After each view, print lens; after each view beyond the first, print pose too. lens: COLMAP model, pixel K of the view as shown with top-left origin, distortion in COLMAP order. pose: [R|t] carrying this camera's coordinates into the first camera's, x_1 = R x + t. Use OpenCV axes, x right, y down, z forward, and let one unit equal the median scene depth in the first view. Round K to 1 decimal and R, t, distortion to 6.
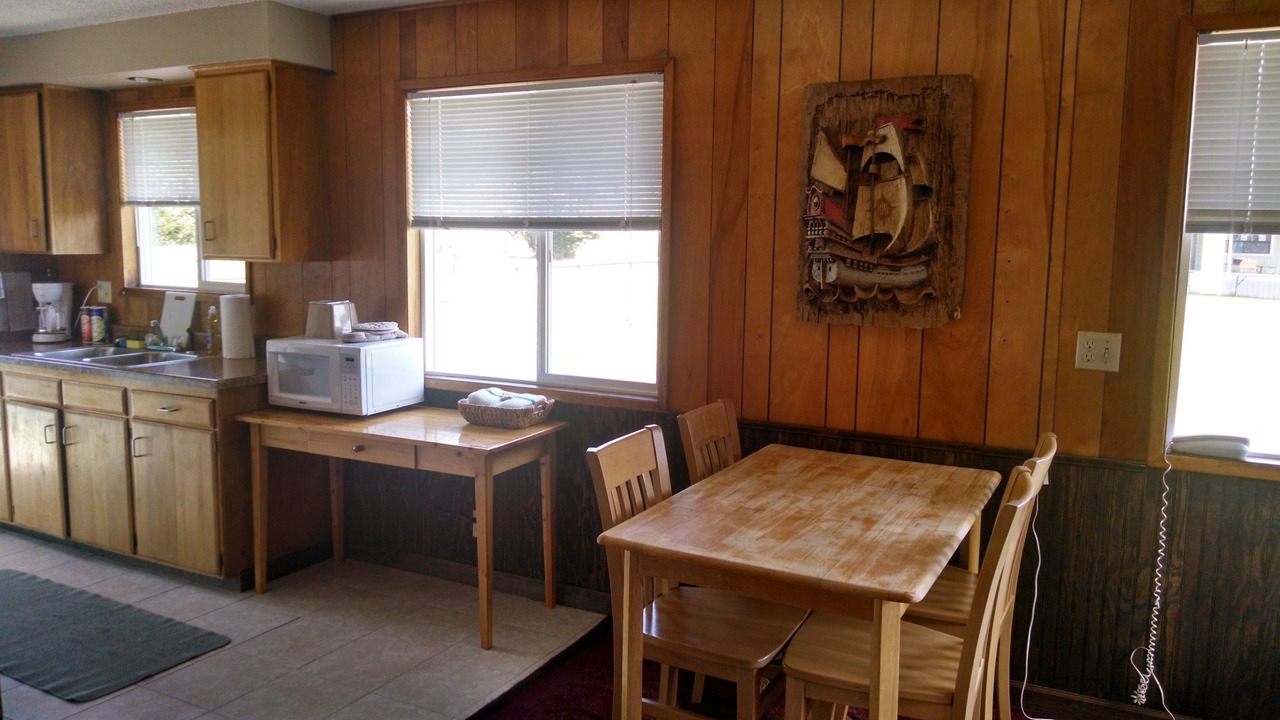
lens RADIAL K [[963.7, 0, 632.9], [0, 963.7, 350.3], [0, 0, 1]] dist [0.037318, -0.078521]
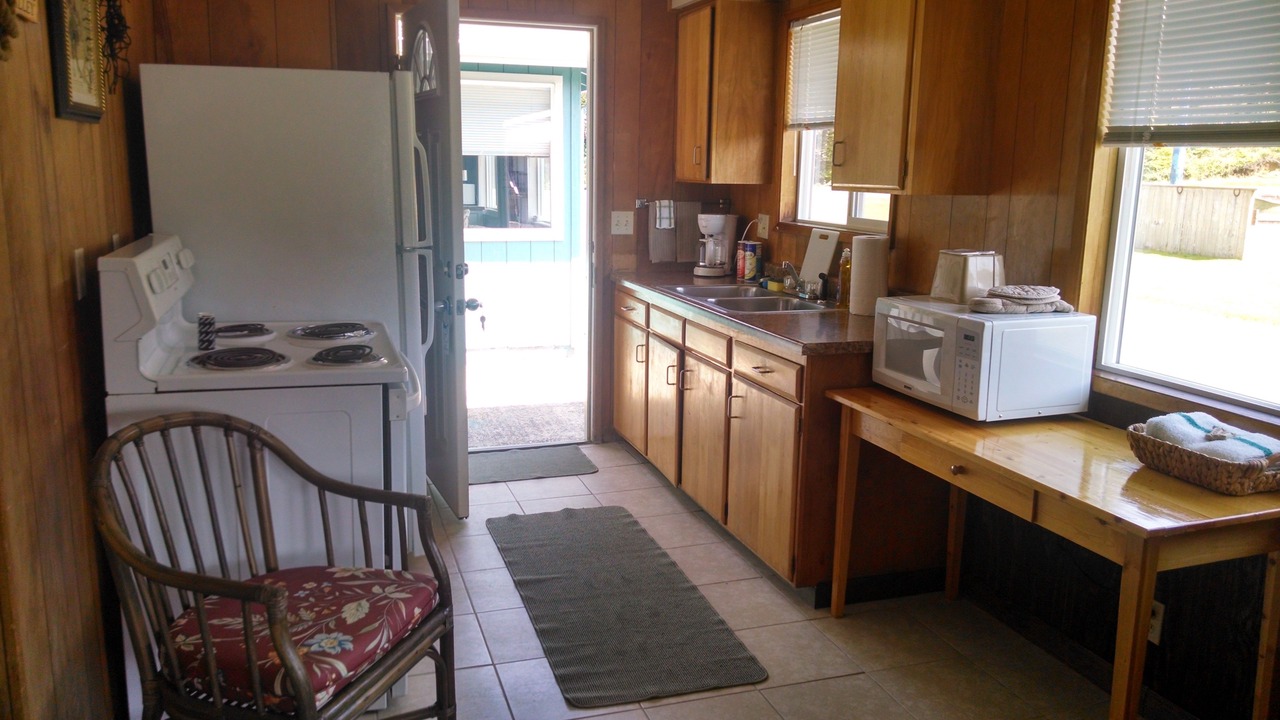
lens RADIAL K [[963.7, 0, 632.9], [0, 963.7, 350.3], [0, 0, 1]] dist [0.037318, -0.078521]
pose [[0.721031, 0.128214, -0.680937, 0.004001], [-0.087044, 0.991706, 0.094560, -0.023695], [0.687414, -0.008909, 0.726211, 0.309247]]
